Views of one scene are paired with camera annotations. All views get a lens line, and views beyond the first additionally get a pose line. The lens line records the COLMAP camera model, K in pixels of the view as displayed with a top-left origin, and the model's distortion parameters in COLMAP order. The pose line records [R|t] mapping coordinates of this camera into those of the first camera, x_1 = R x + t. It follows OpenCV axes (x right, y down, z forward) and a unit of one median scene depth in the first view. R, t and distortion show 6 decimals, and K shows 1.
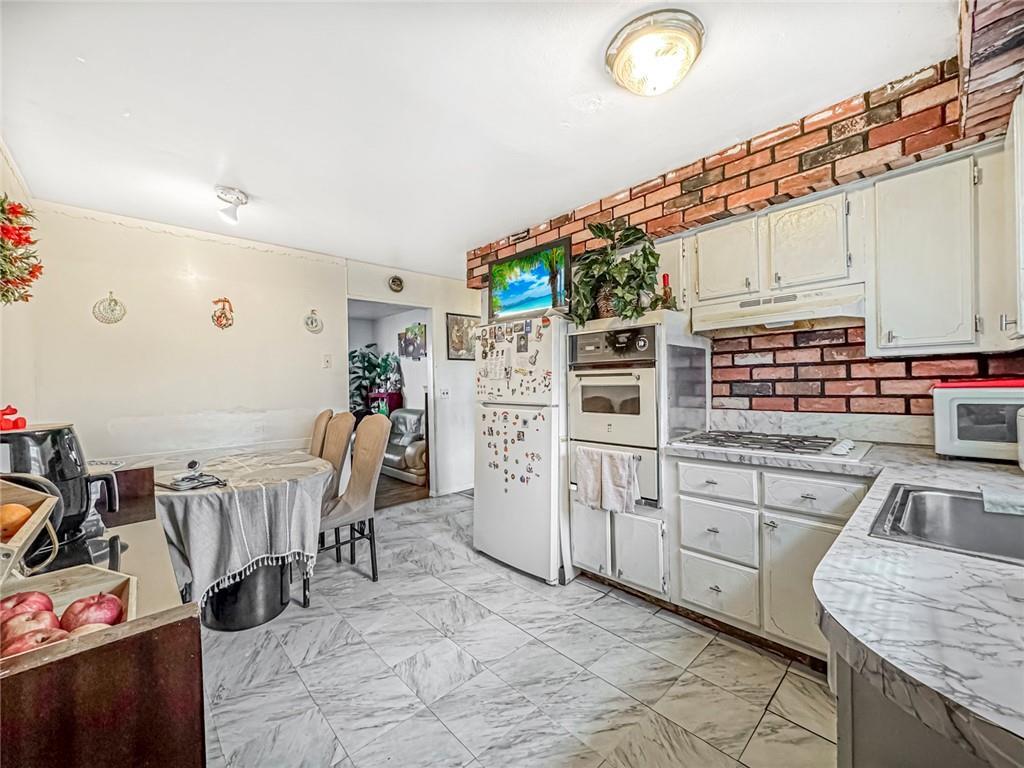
lens RADIAL K [[409.0, 0, 511.4], [0, 409.0, 383.2], [0, 0, 1]] dist [-0.002882, 0.000580]
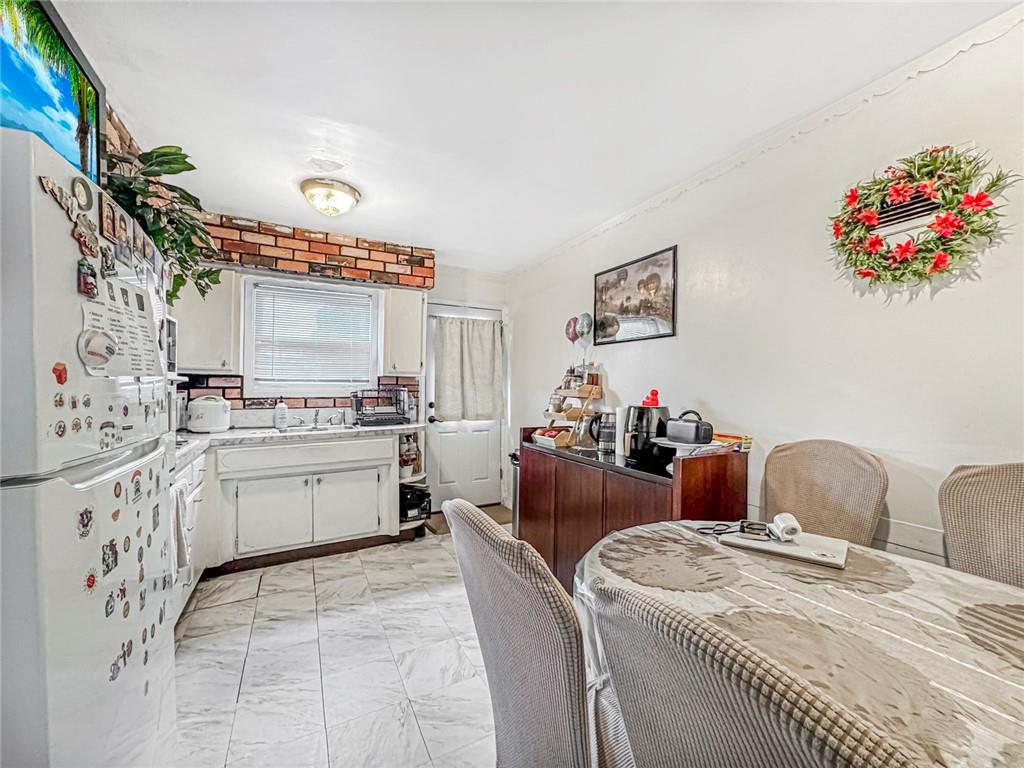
lens RADIAL K [[409.0, 0, 512.2], [0, 409.0, 387.4], [0, 0, 1]] dist [-0.002882, 0.000580]
pose [[-0.963709, 0.014176, 0.266580, -0.519148], [0.014256, 0.999897, -0.001635, 0.004082], [-0.266576, 0.002225, -0.963811, 1.546273]]
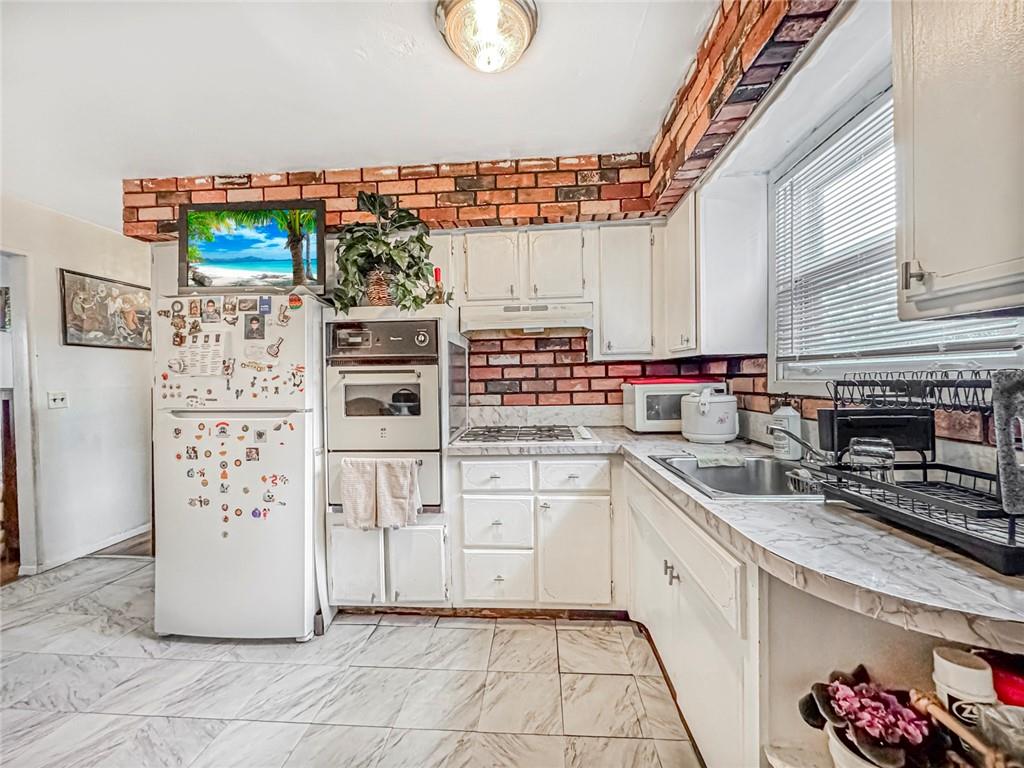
lens RADIAL K [[409.0, 0, 508.2], [0, 409.0, 383.1], [0, 0, 1]] dist [-0.002882, 0.000580]
pose [[0.734902, -0.001172, 0.678173, -0.160779], [0.003175, 0.999993, -0.001712, 0.006478], [-0.678166, 0.003412, 0.734901, 0.186817]]
